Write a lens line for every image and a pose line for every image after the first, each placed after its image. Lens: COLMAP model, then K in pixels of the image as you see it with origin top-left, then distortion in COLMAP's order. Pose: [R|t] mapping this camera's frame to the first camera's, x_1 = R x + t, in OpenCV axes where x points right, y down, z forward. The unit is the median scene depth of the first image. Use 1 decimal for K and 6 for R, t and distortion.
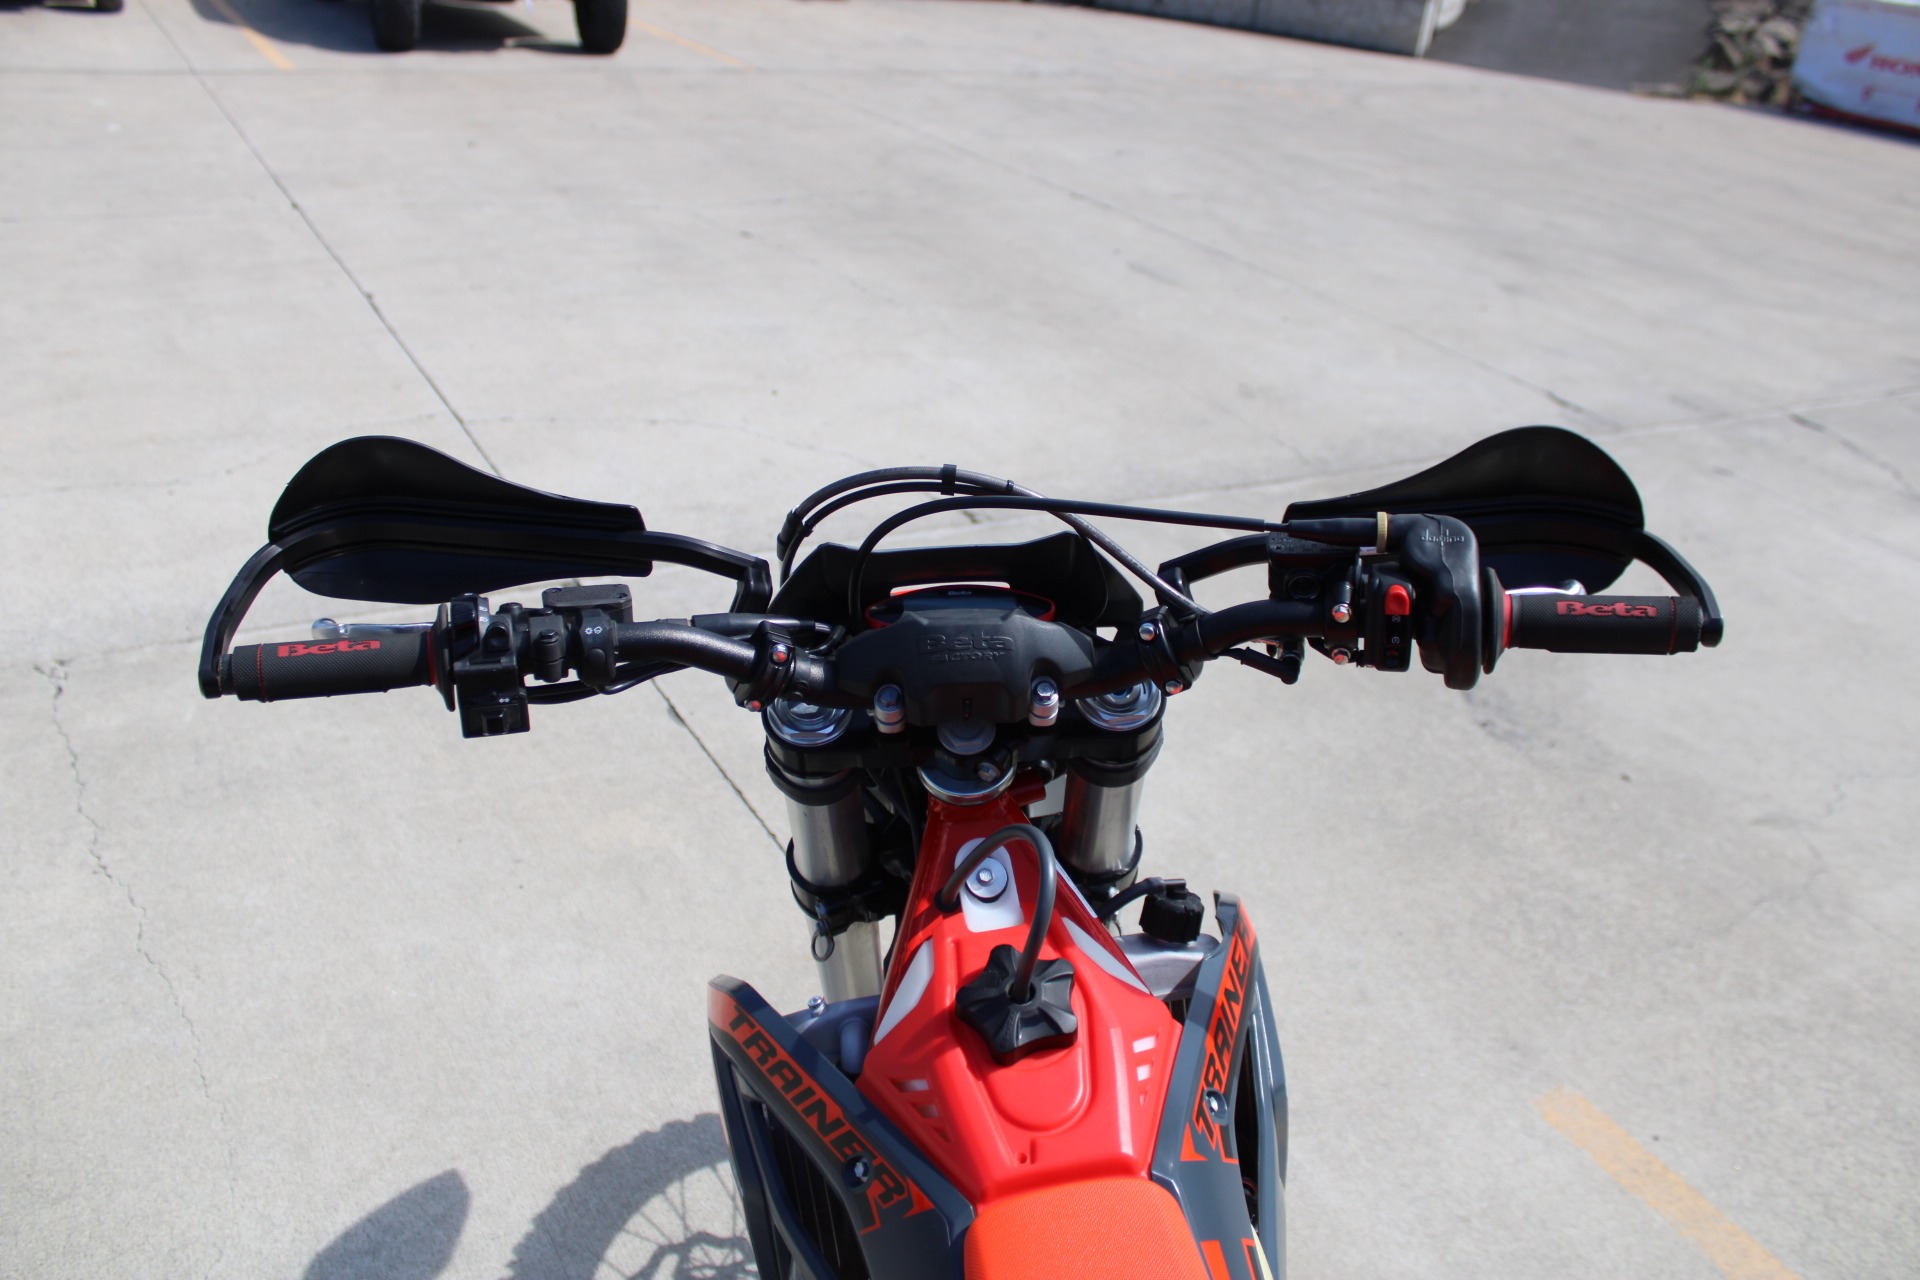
lens RADIAL K [[1585.0, 0, 964.1], [0, 1585.0, 626.7], [0, 0, 1]] dist [-0.160268, 0.138655]
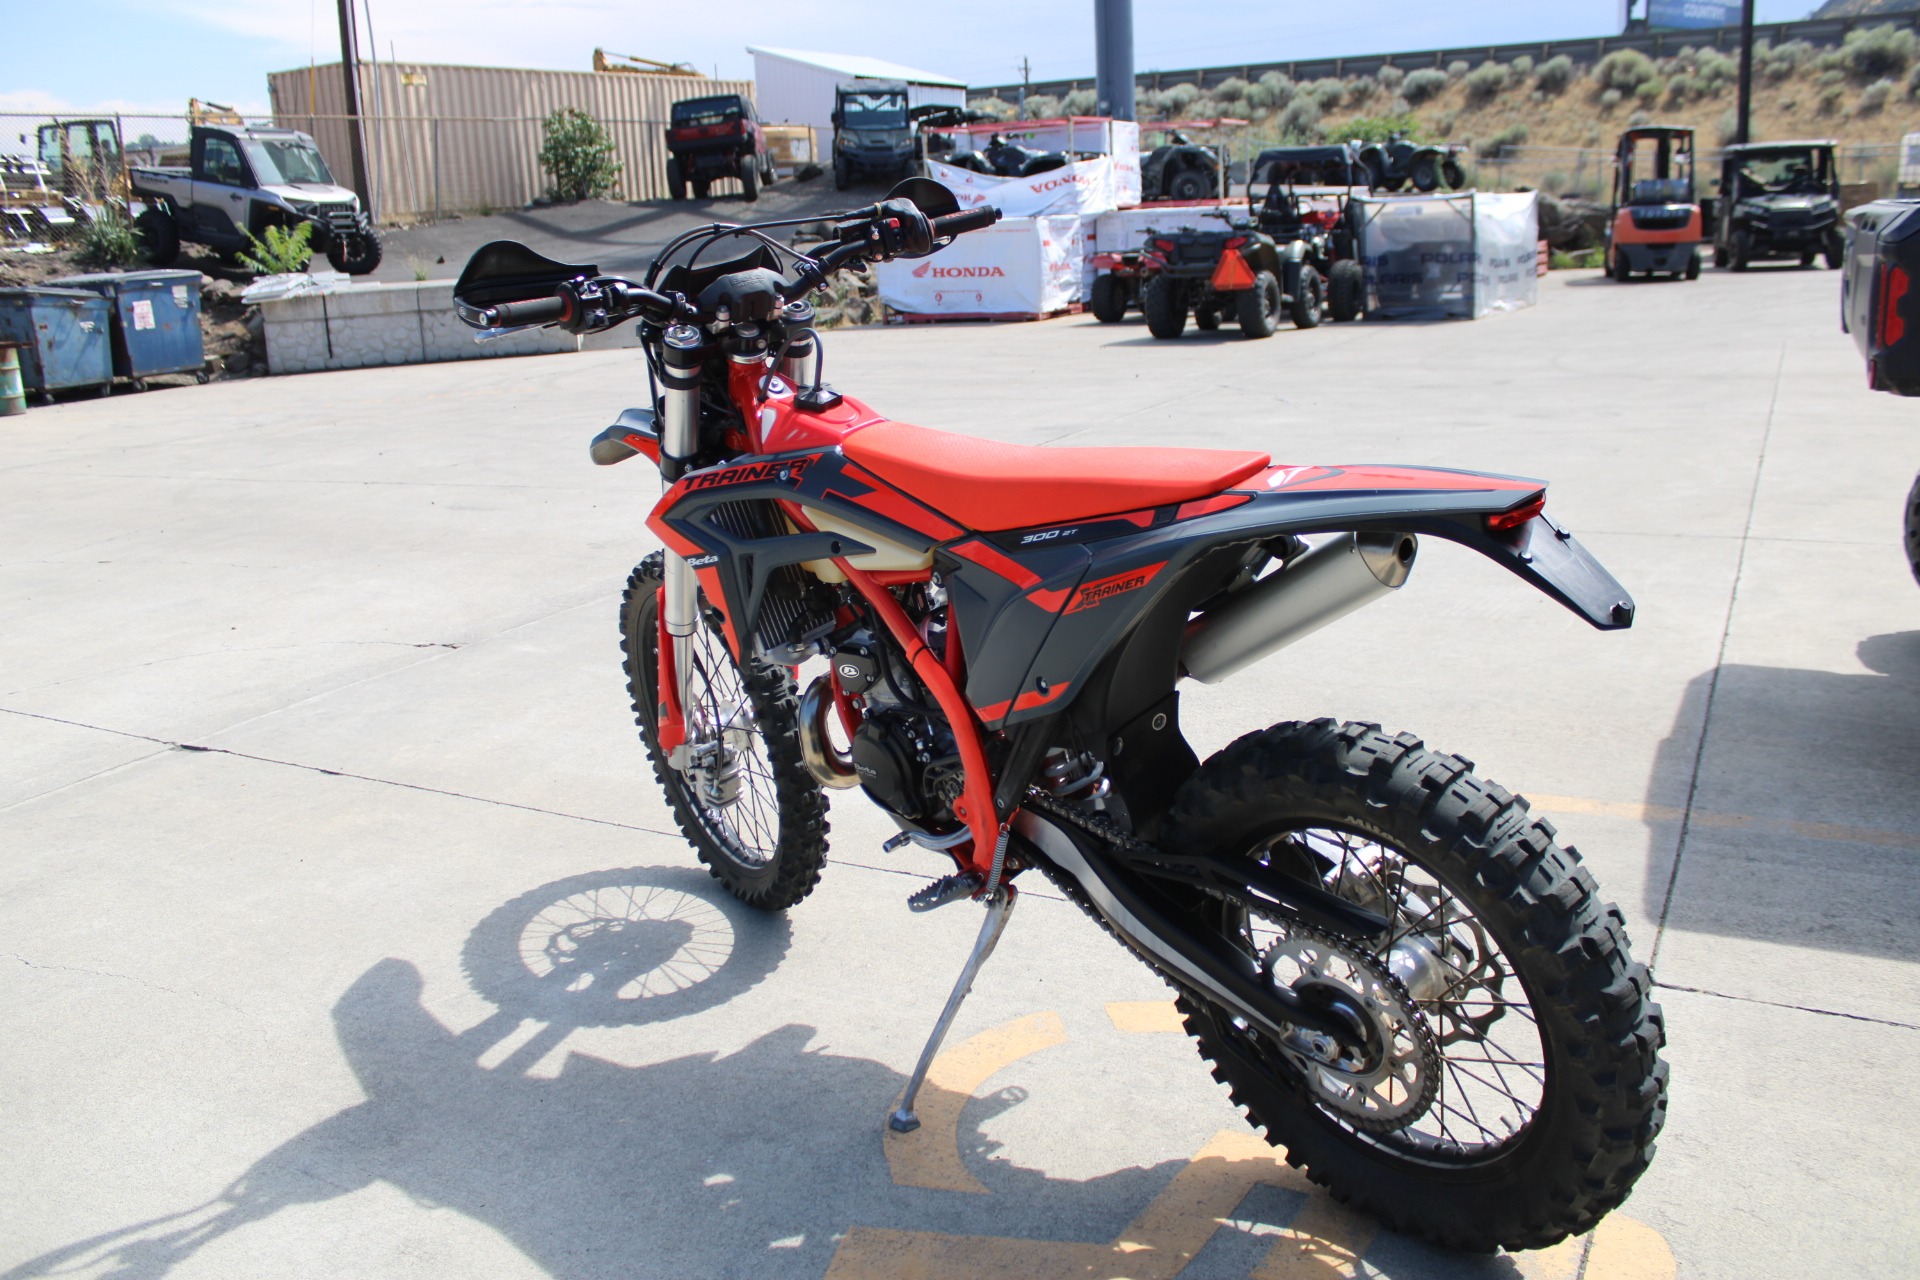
lens RADIAL K [[1585.0, 0, 967.1], [0, 1585.0, 641.5], [0, 0, 1]] dist [-0.160268, 0.138655]
pose [[0.842654, -0.271149, 0.465202, -0.162697], [0.357241, 0.927952, -0.106226, 0.148974], [-0.402882, 0.255701, 0.878808, -0.187937]]
